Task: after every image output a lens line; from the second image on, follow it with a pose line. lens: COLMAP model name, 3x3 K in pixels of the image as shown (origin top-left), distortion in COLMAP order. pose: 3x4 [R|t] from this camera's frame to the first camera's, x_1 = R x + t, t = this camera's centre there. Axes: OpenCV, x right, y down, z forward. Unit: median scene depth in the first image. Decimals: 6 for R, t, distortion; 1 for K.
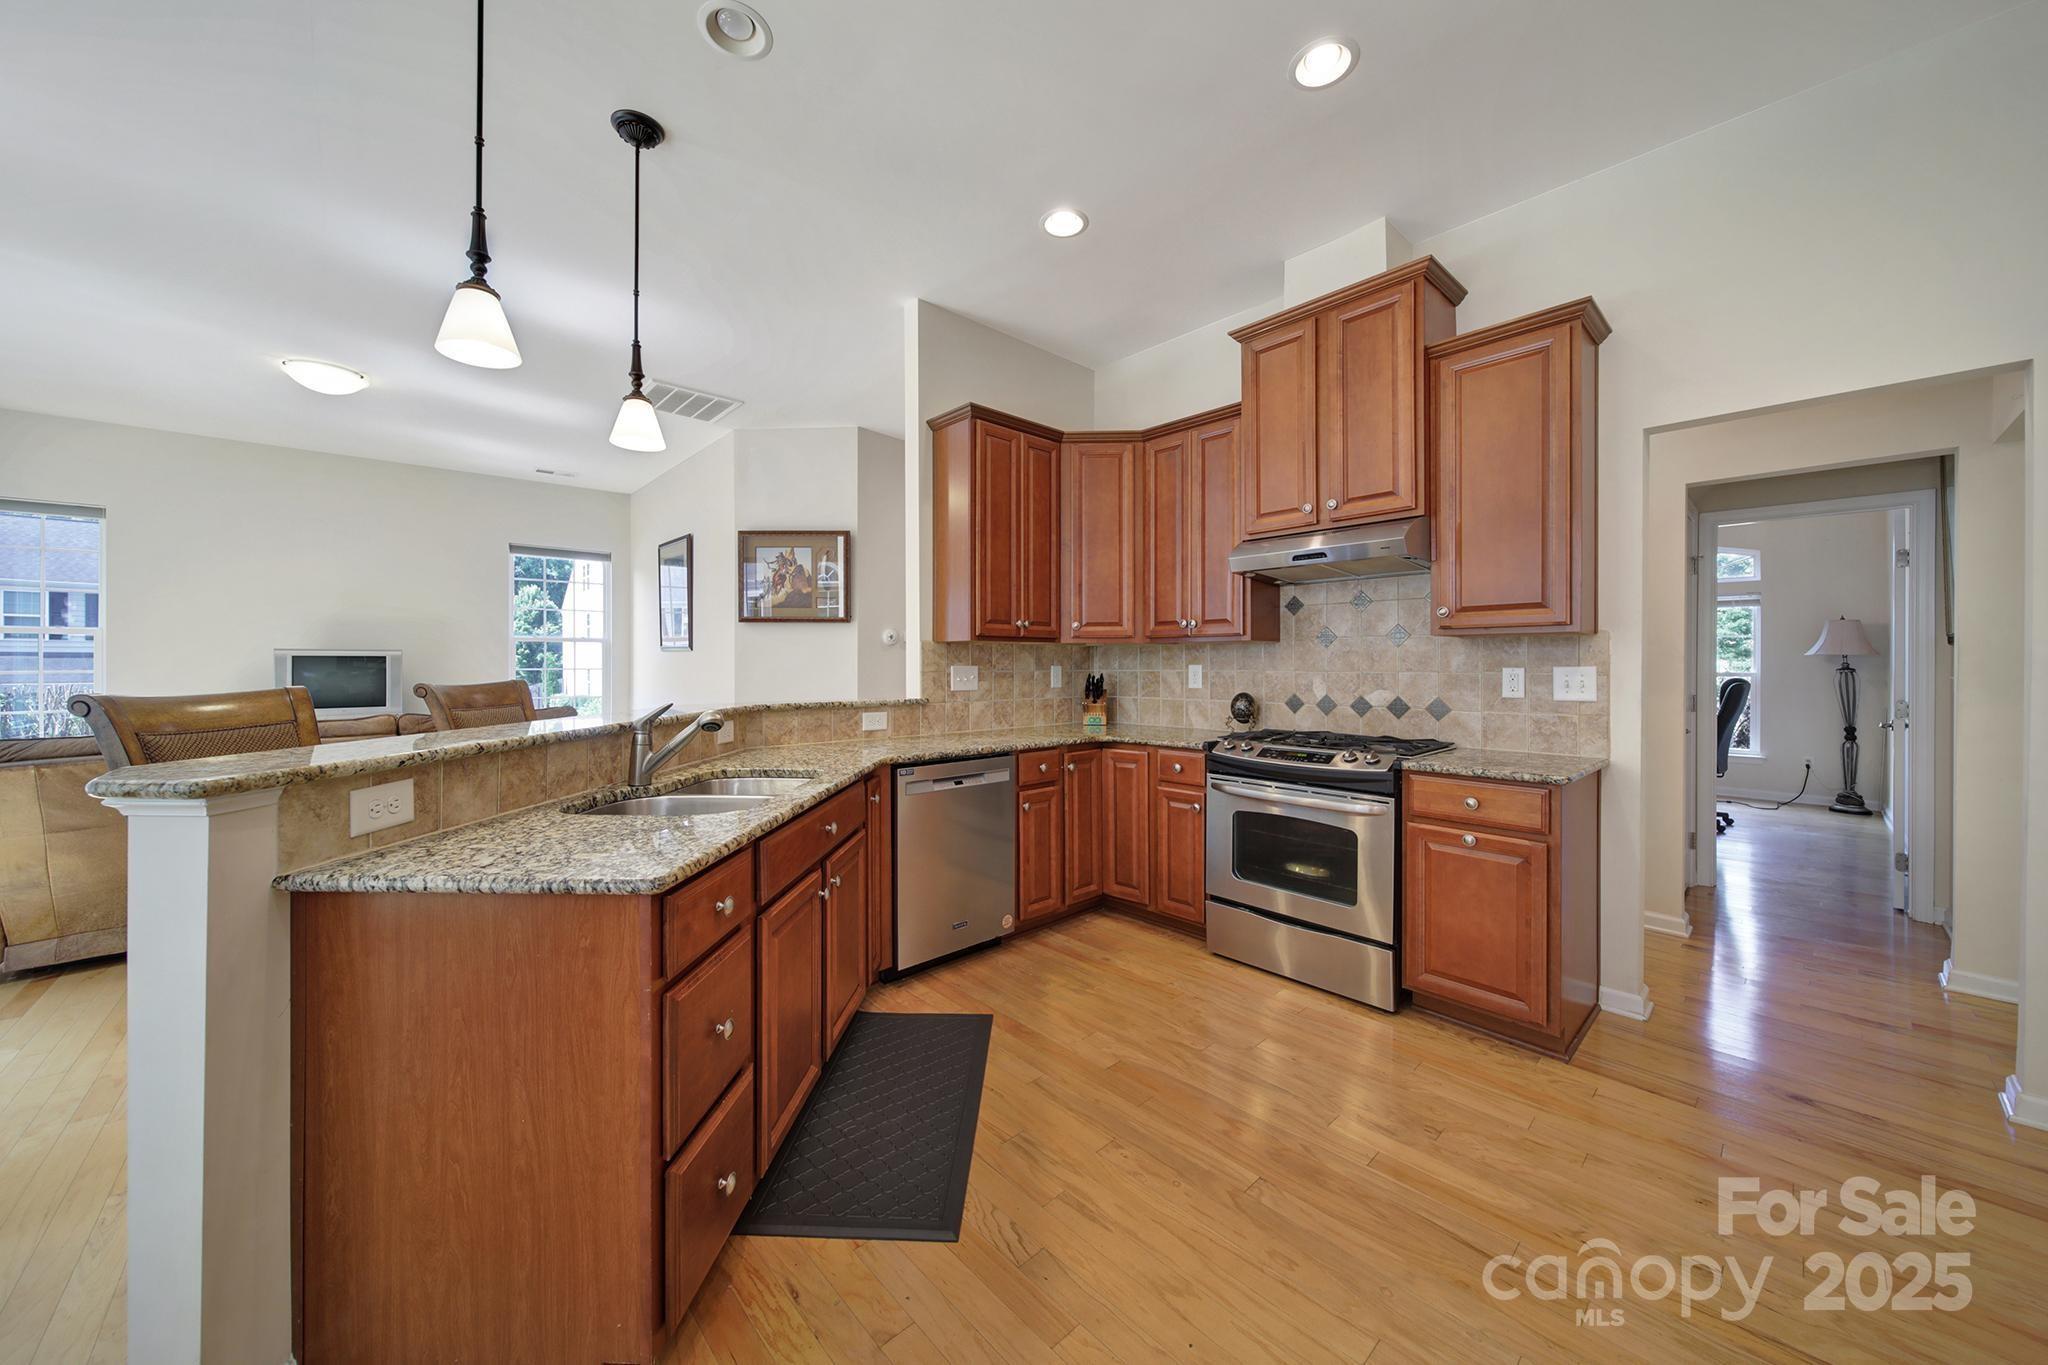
lens RADIAL K [[718.4, 0, 1014.4], [0, 718.4, 665.7], [0, 0, 1]] dist [-0.004642, -0.000163]
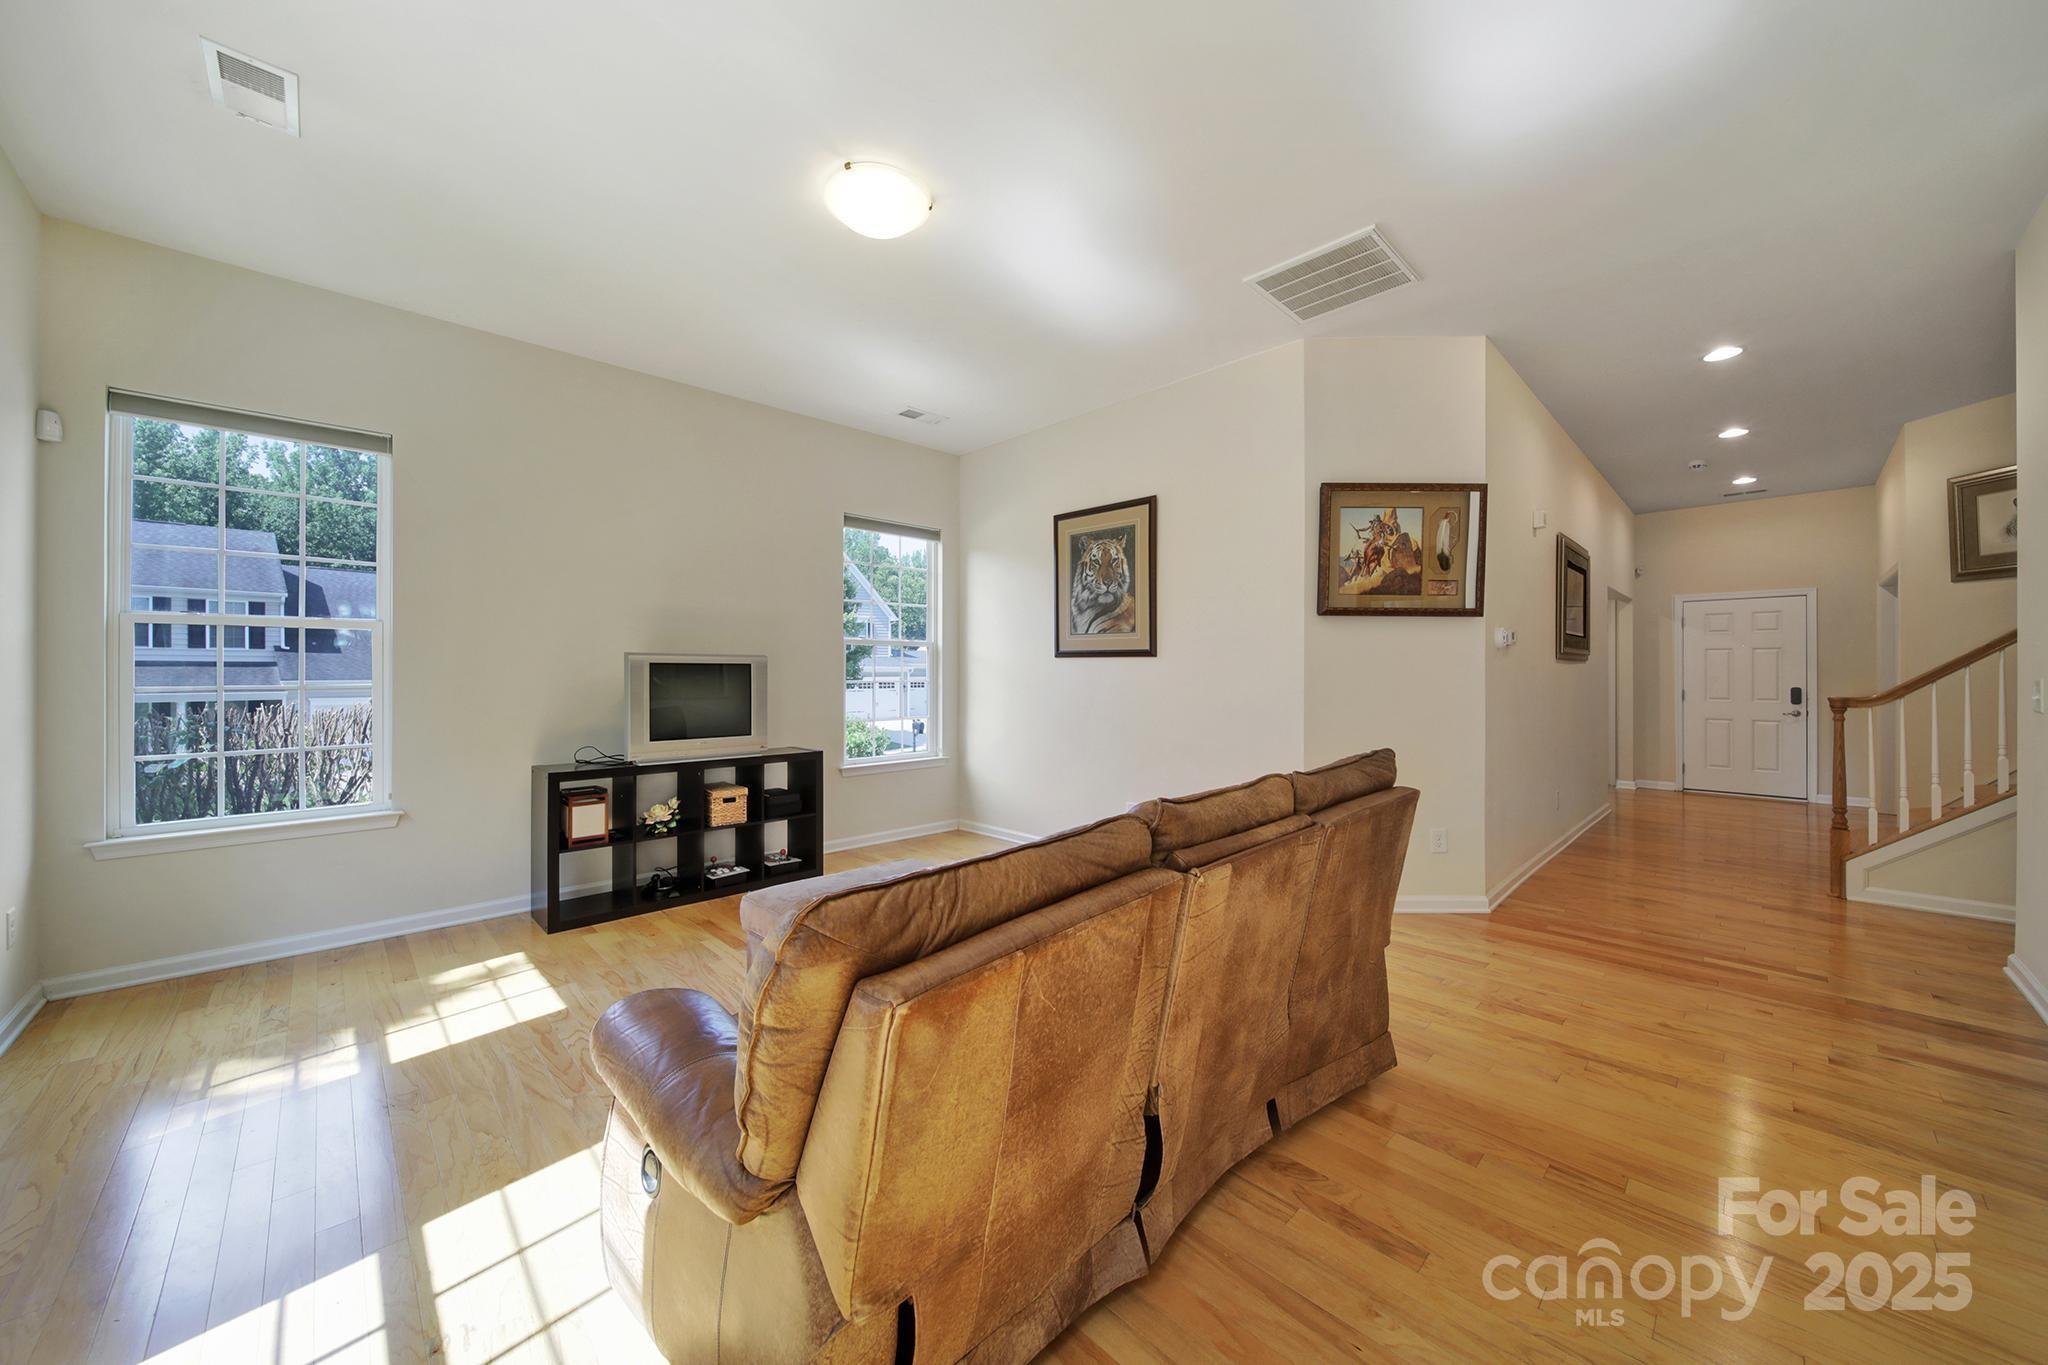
lens RADIAL K [[718.4, 0, 1016.6], [0, 718.4, 683.9], [0, 0, 1]] dist [-0.004642, -0.000163]
pose [[0.999591, -0.001435, 0.028545, -1.148504], [0.001015, 0.999891, 0.014726, -0.007530], [-0.028563, -0.014691, 0.999484, 0.516015]]
